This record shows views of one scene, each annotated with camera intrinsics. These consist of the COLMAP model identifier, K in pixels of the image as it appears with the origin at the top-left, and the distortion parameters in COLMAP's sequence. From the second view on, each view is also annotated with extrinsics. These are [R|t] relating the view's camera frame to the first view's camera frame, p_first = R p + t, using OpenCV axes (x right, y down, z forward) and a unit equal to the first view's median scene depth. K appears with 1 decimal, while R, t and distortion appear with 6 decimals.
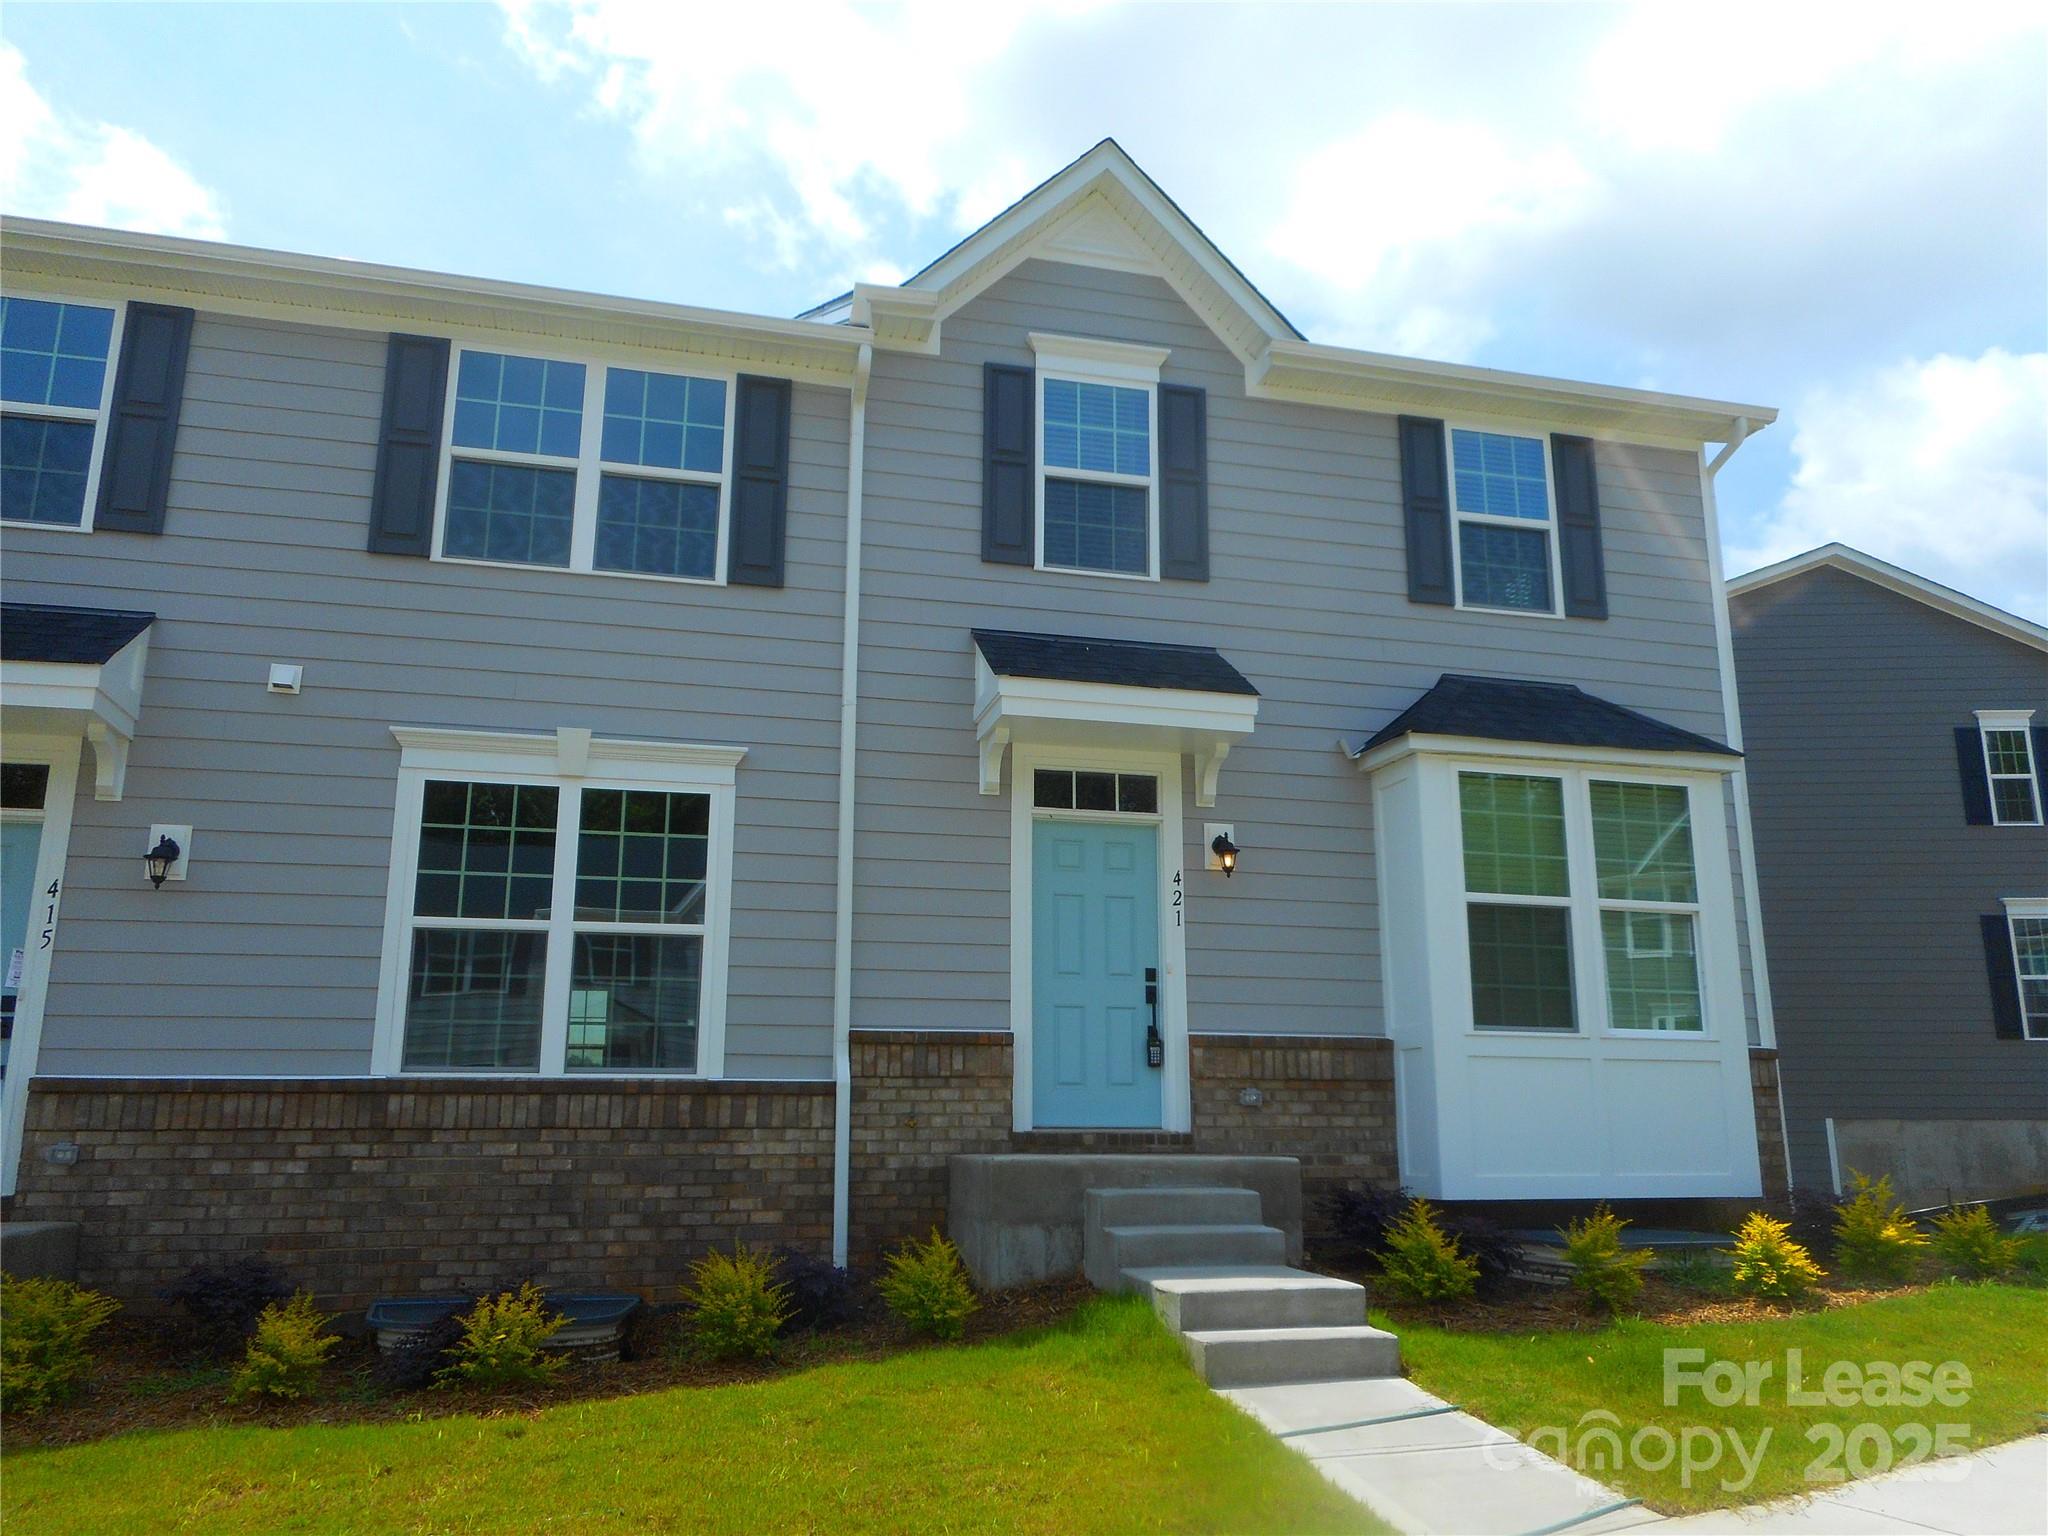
lens RADIAL K [[1562.3, 0, 1024.0], [0, 1562.3, 768.0], [0, 0, 1]] dist [-0.007197, -0.003173]
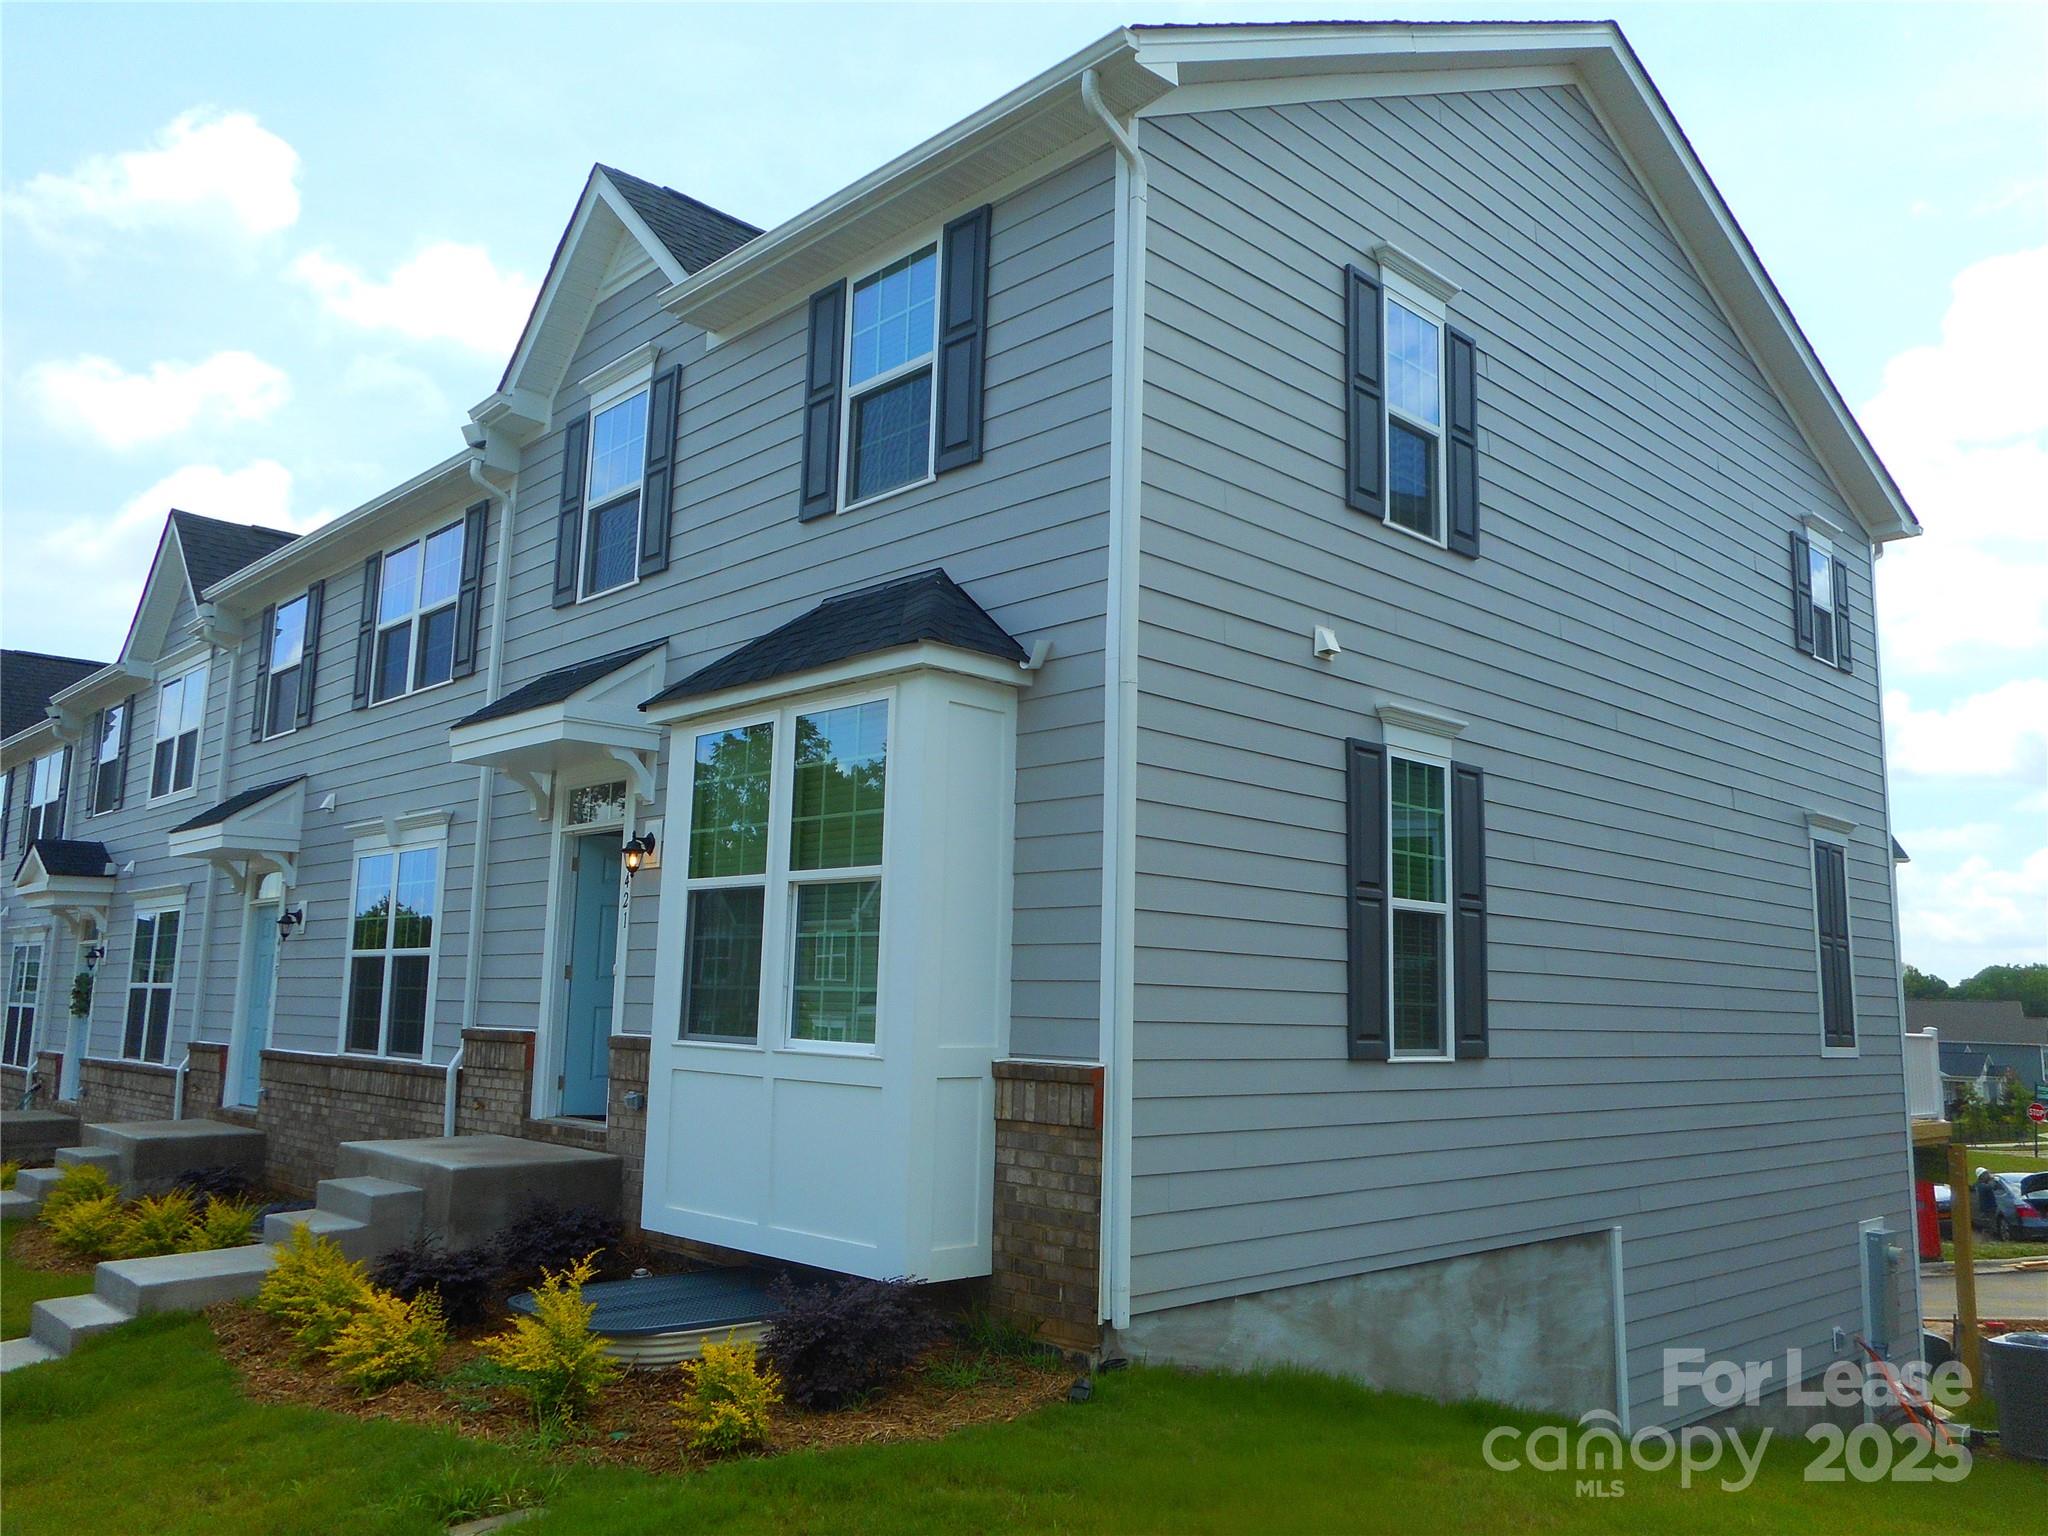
lens RADIAL K [[1562.3, 0, 1024.0], [0, 1562.3, 768.0], [0, 0, 1]] dist [-0.007197, -0.003173]
pose [[0.484386, -0.123618, -0.866077, 1.115261], [0.175298, 0.983604, -0.042351, 0.087790], [0.857112, -0.131307, 0.498114, 0.732025]]
